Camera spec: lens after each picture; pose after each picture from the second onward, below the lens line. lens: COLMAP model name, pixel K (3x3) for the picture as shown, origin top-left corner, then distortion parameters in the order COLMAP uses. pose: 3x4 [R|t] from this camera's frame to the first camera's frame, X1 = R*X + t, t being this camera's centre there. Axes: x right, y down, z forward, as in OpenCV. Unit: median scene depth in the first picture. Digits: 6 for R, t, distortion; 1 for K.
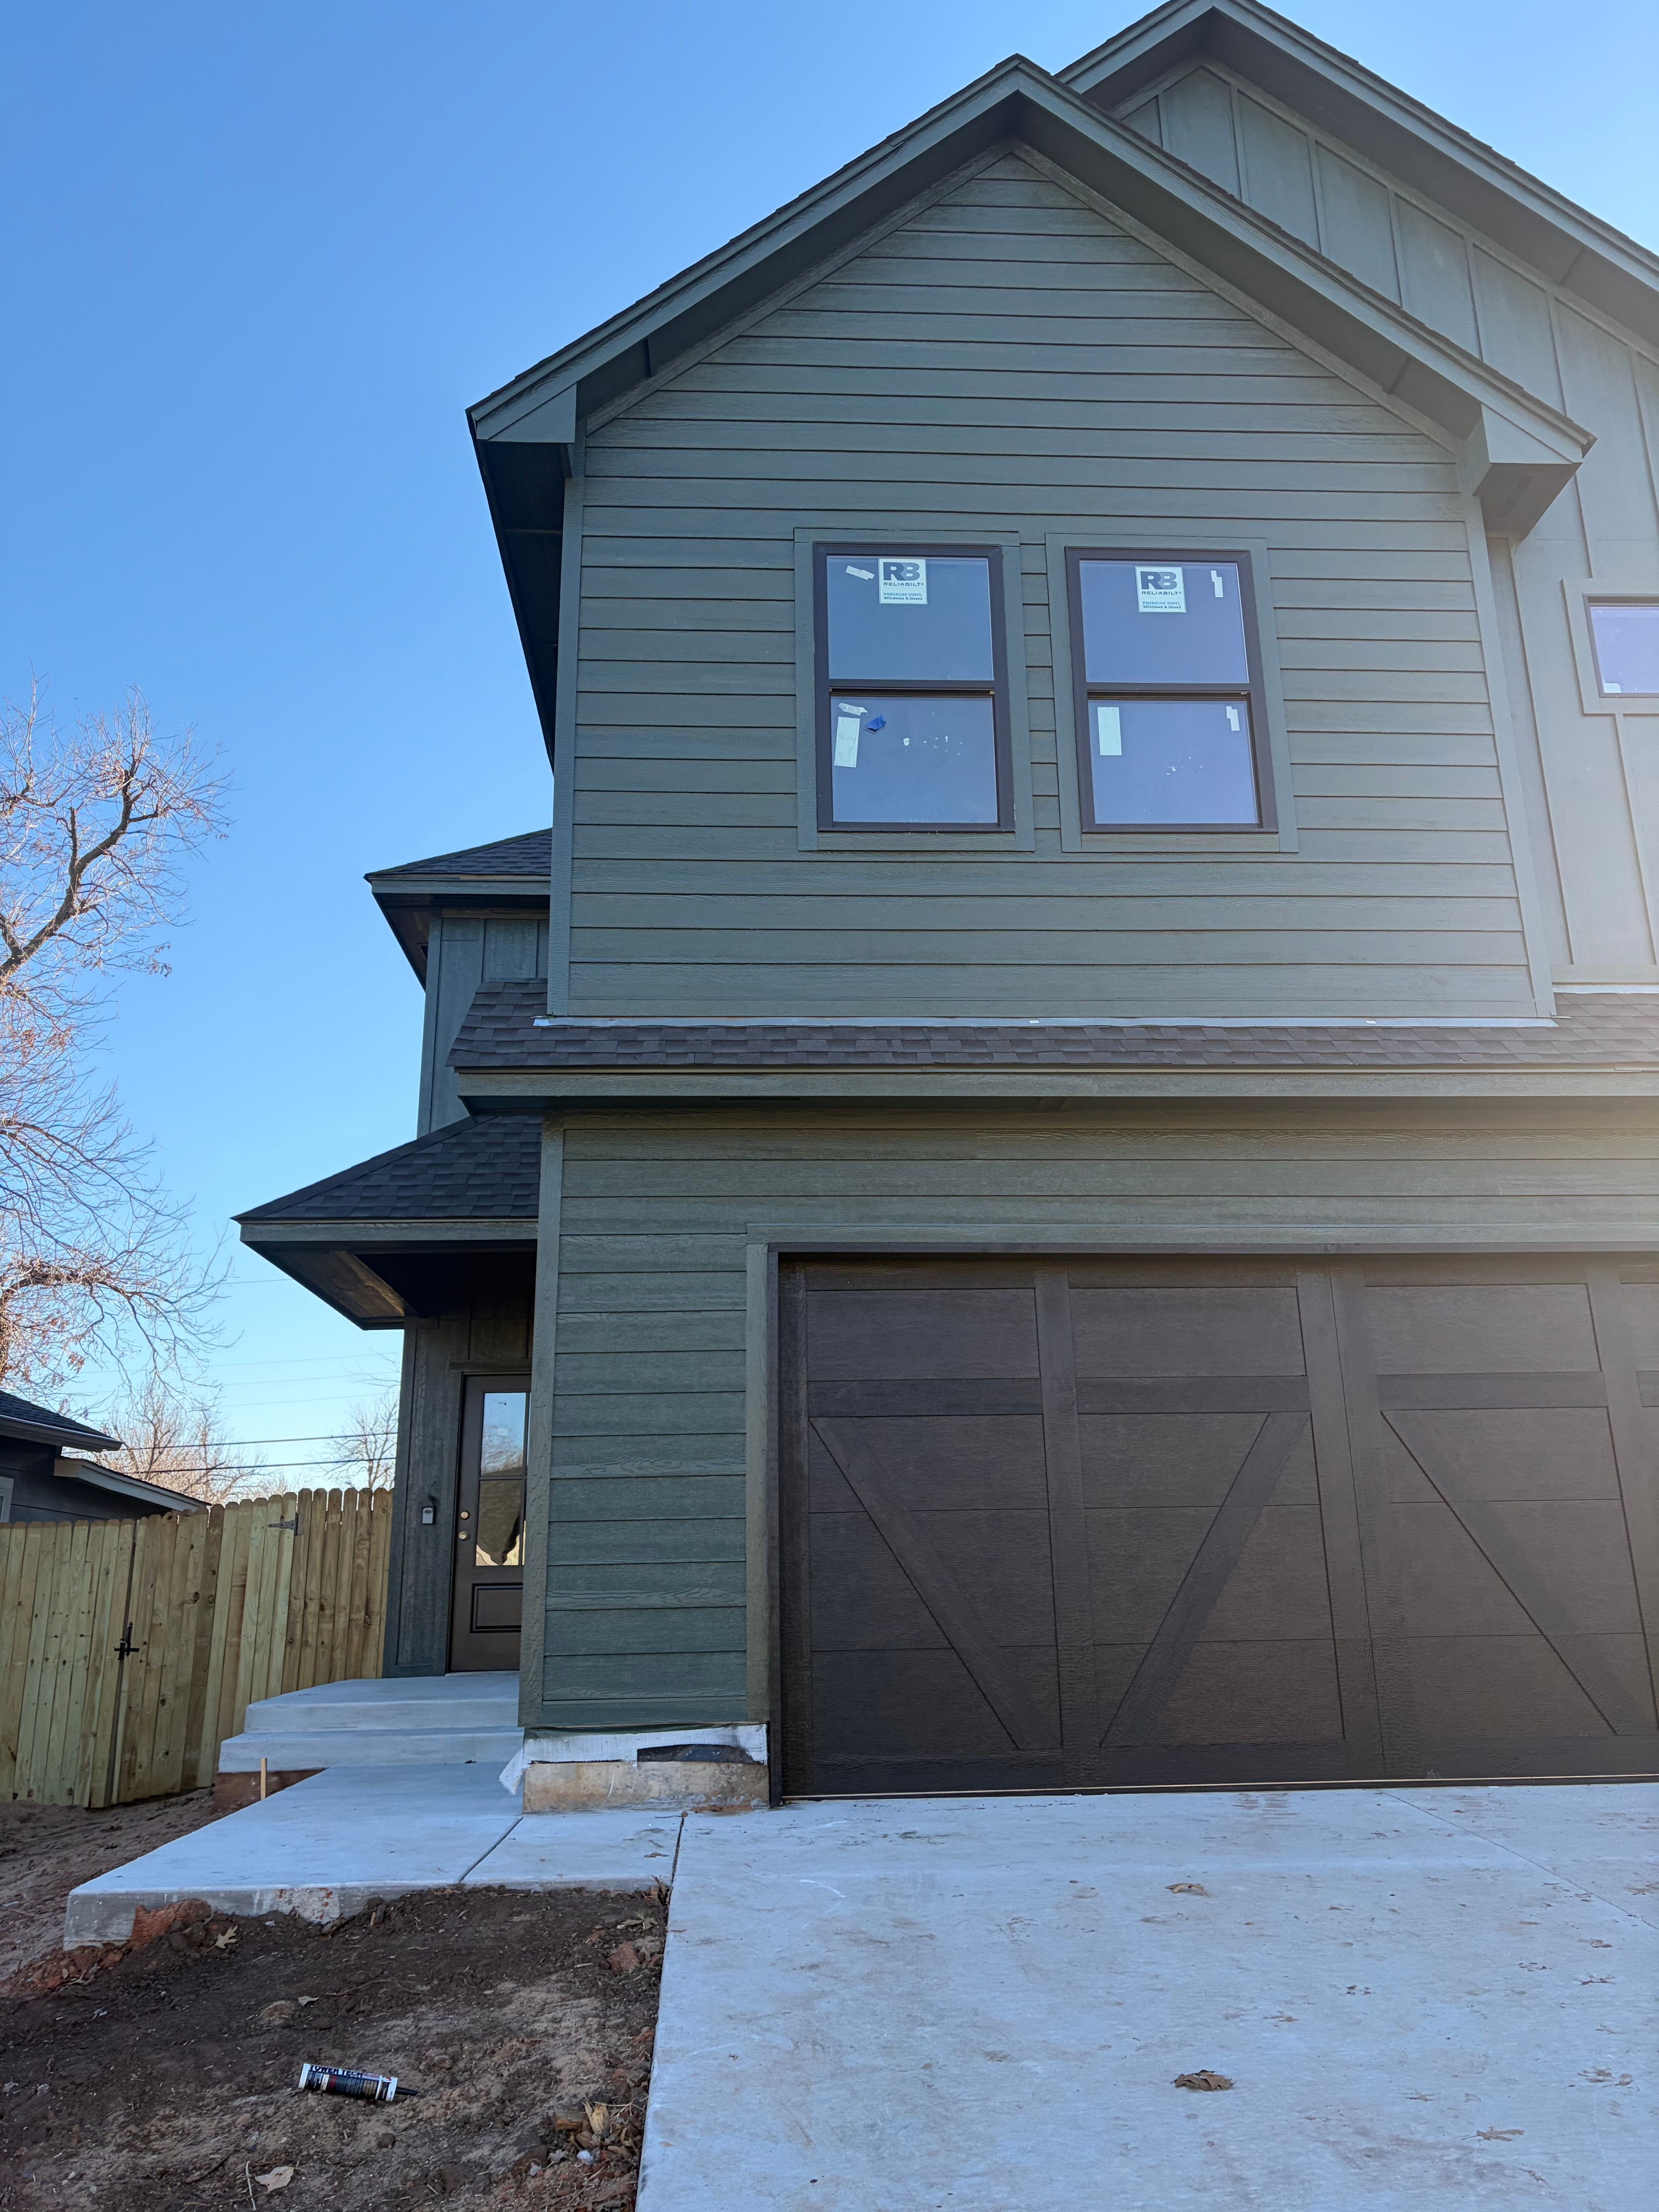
lens RADIAL K [[1649.8, 0, 829.5], [0, 1649.8, 1106.0], [0, 0, 1]] dist [0.012716, 0.038014]
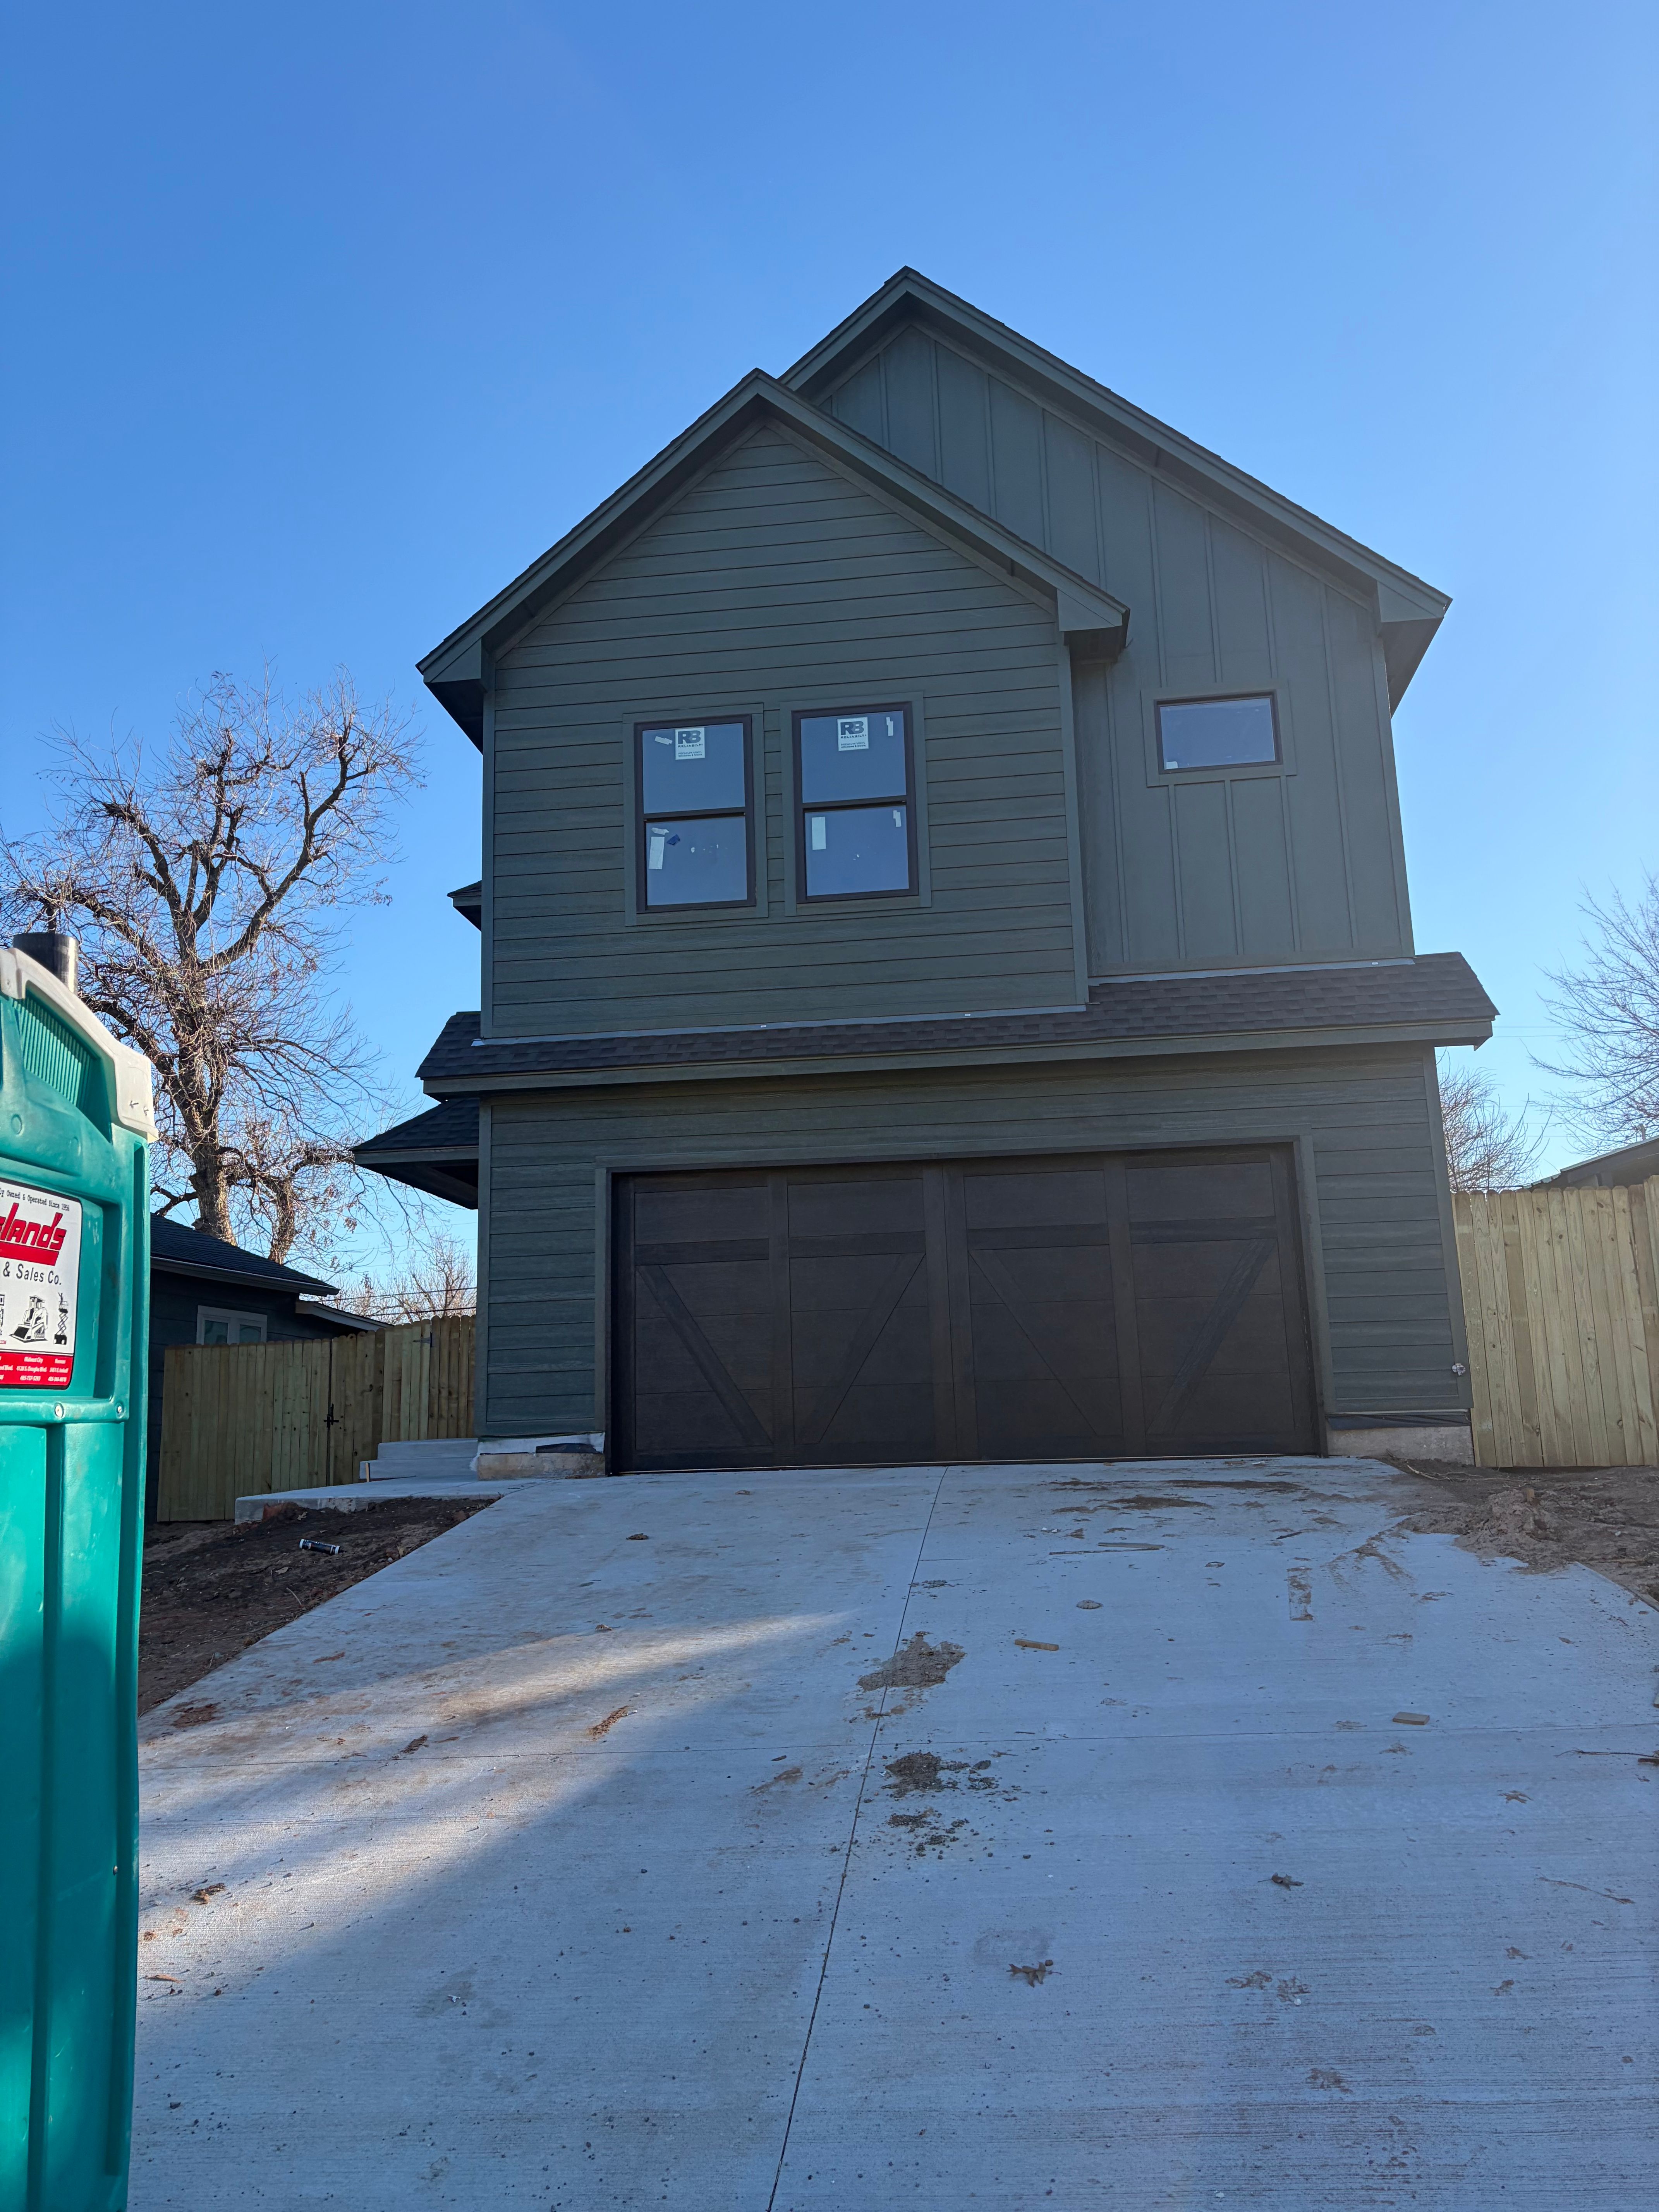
lens RADIAL K [[1694.5, 0, 829.5], [0, 1694.5, 1106.0], [0, 0, 1]] dist [0.088595, -0.158058]
pose [[0.983270, -0.044583, -0.176613, 0.445026], [0.062395, 0.993364, 0.096616, -0.120304], [0.171134, -0.106020, 0.979527, -0.608313]]
